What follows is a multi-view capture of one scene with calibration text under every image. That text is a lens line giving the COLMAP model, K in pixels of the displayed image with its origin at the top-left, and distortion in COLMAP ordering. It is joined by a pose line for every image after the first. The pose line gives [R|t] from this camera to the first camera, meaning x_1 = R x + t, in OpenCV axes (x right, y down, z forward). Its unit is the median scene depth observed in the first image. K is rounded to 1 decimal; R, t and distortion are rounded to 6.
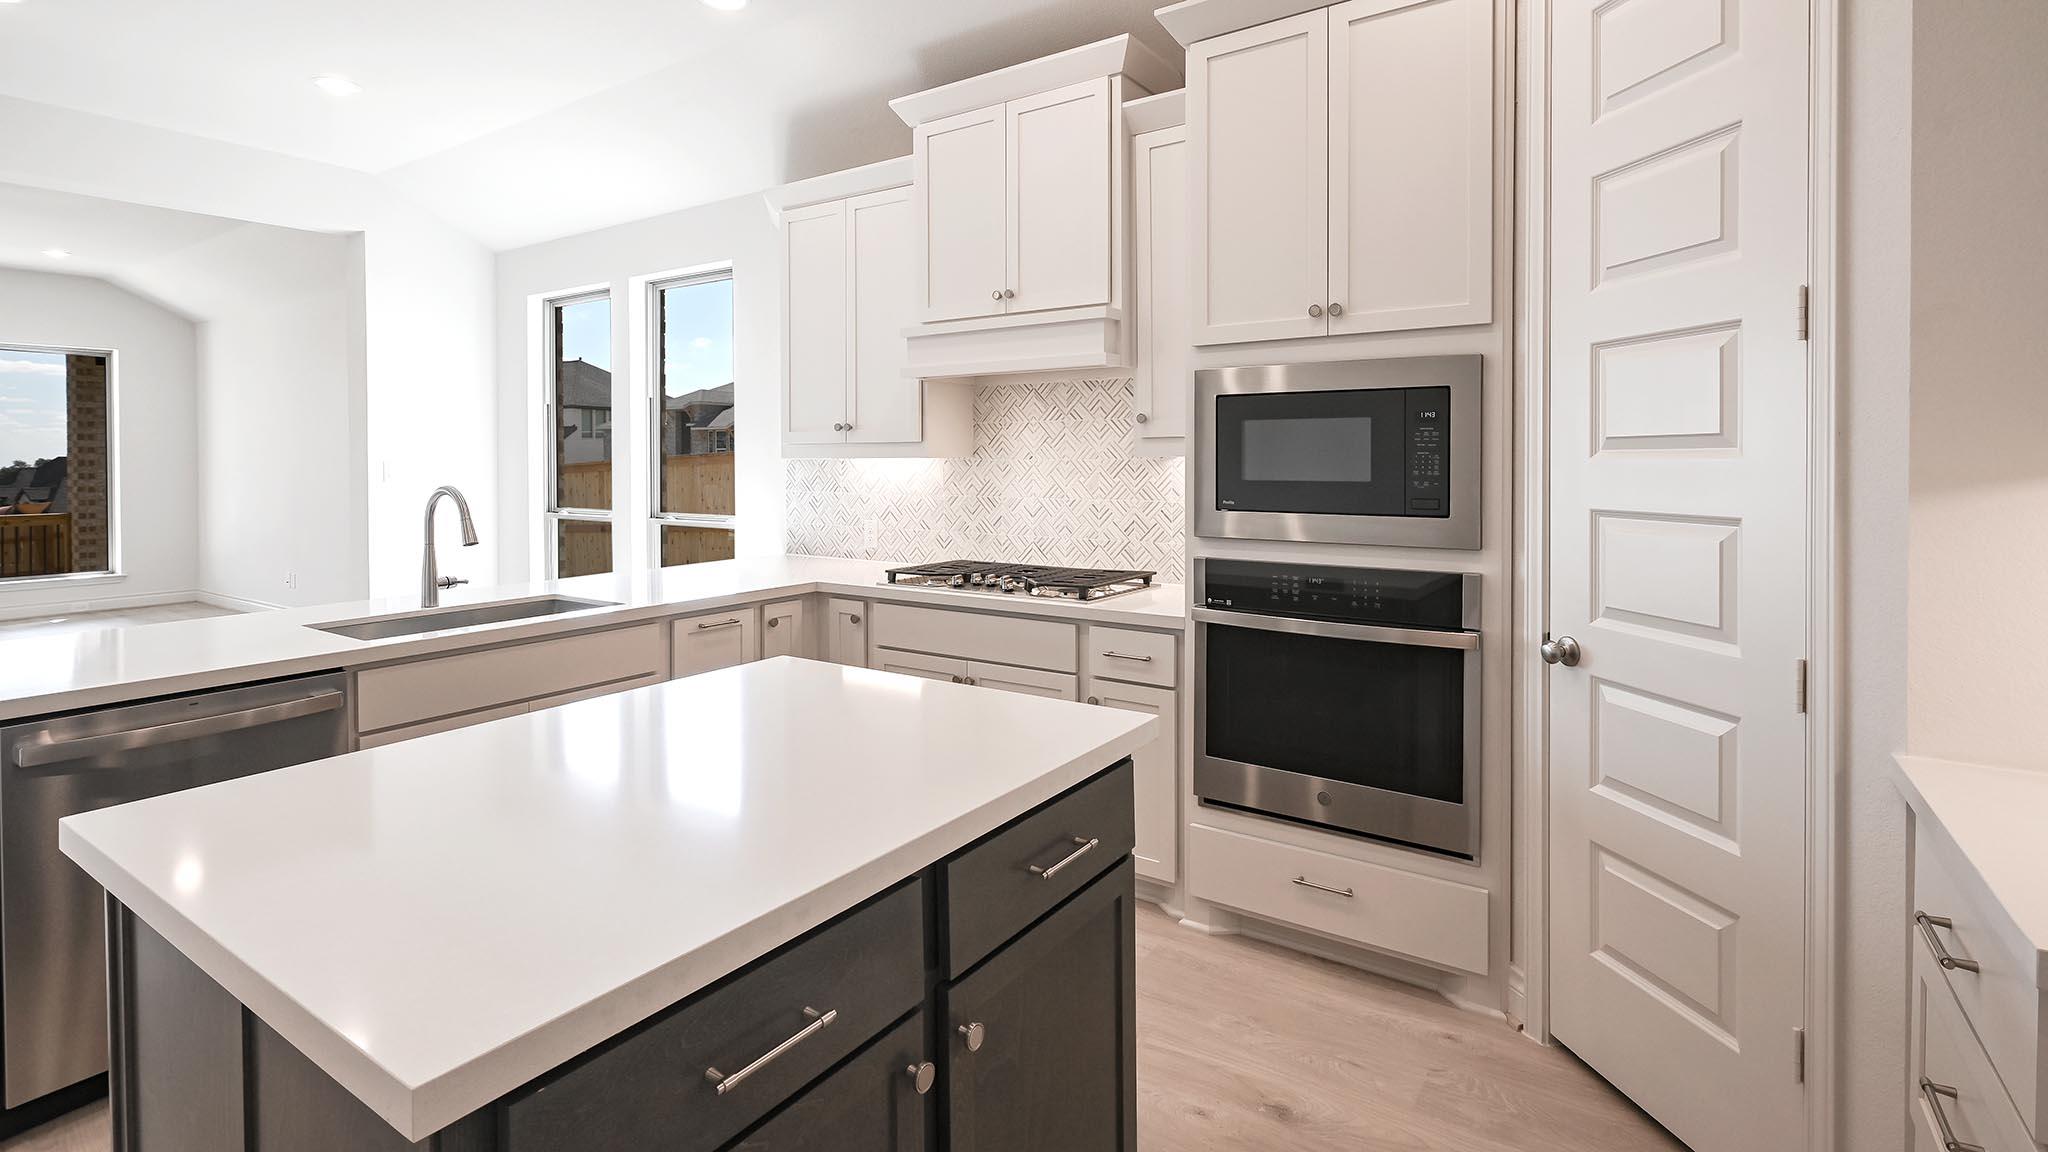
lens RADIAL K [[973.4, 0, 1022.9], [0, 973.4, 492.0], [0, 0, 1]] dist [0.004897, -0.000804]
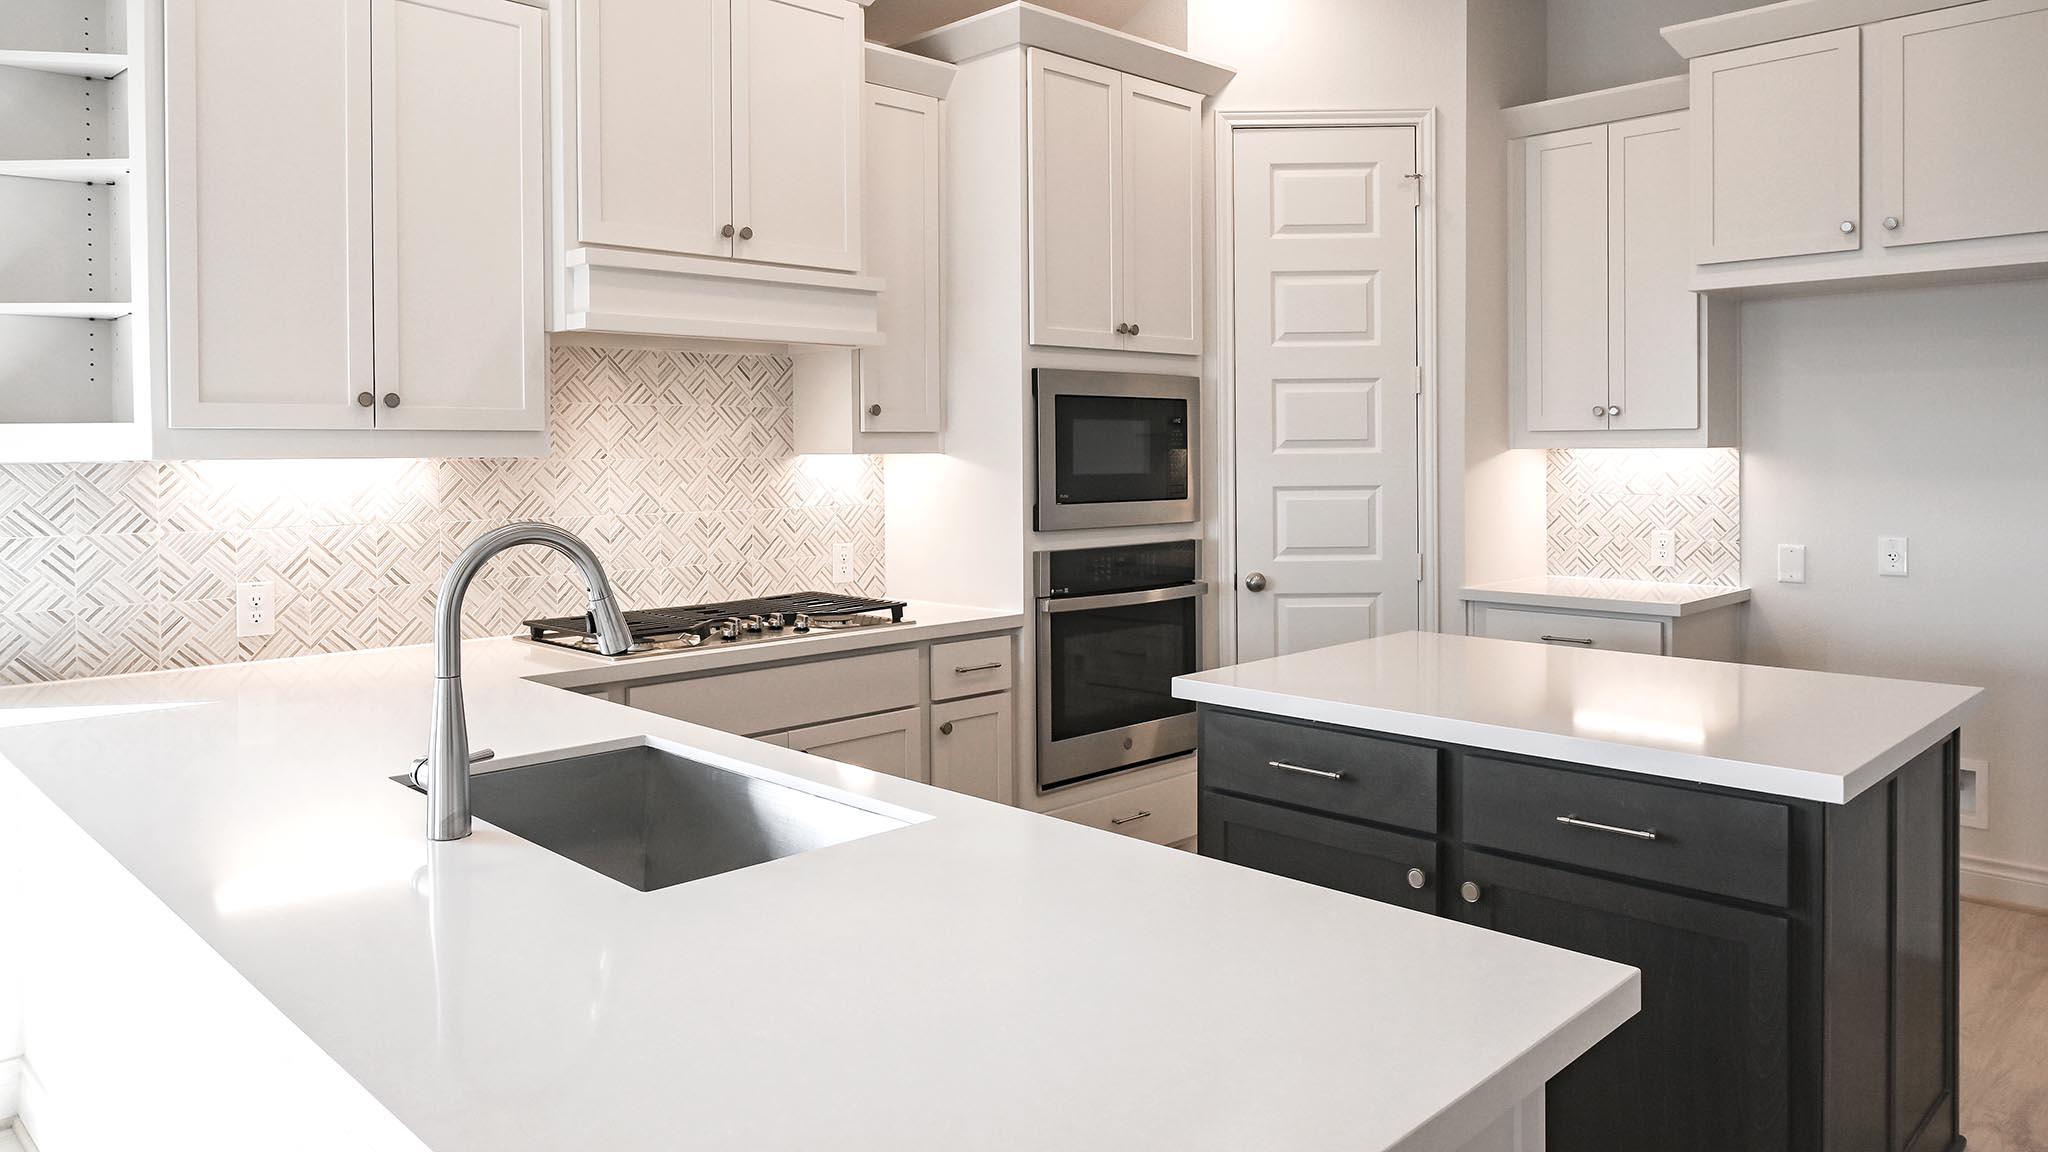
lens RADIAL K [[1368.4, 0, 1031.1], [0, 1368.4, 513.0], [0, 0, 1]] dist [0.003932, -0.000604]
pose [[0.185034, -0.042695, 0.981804, -1.075031], [0.039918, 0.998558, 0.035901, -0.022261], [-0.981921, 0.032549, 0.186472, 0.646756]]
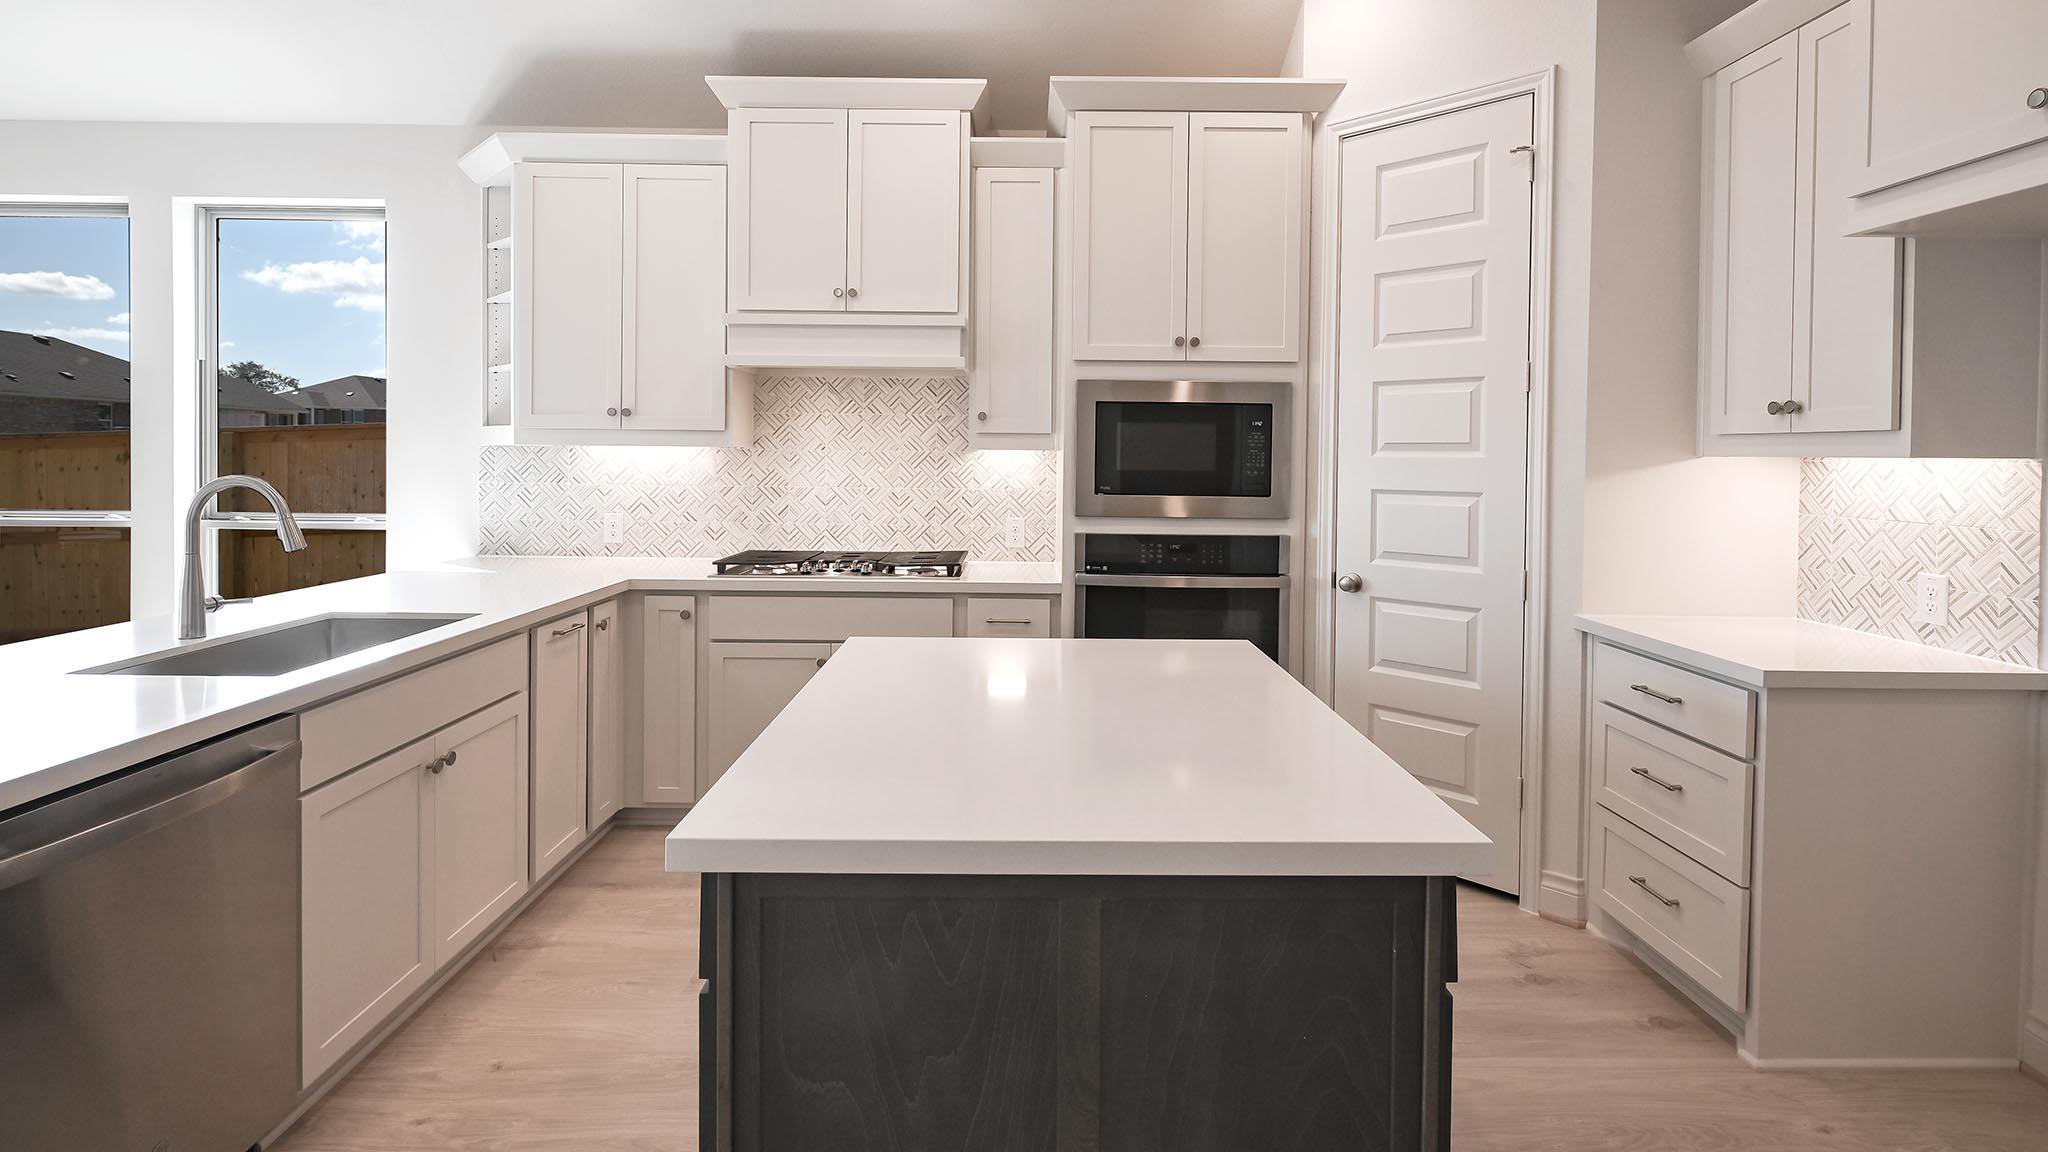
lens RADIAL K [[973.4, 0, 1026.4], [0, 973.4, 493.4], [0, 0, 1]] dist [0.004897, -0.000804]
pose [[0.821582, -0.011138, 0.569981, -0.496692], [0.005626, 0.999919, 0.011429, 0.002615], [-0.570062, -0.006183, 0.821578, 0.028570]]
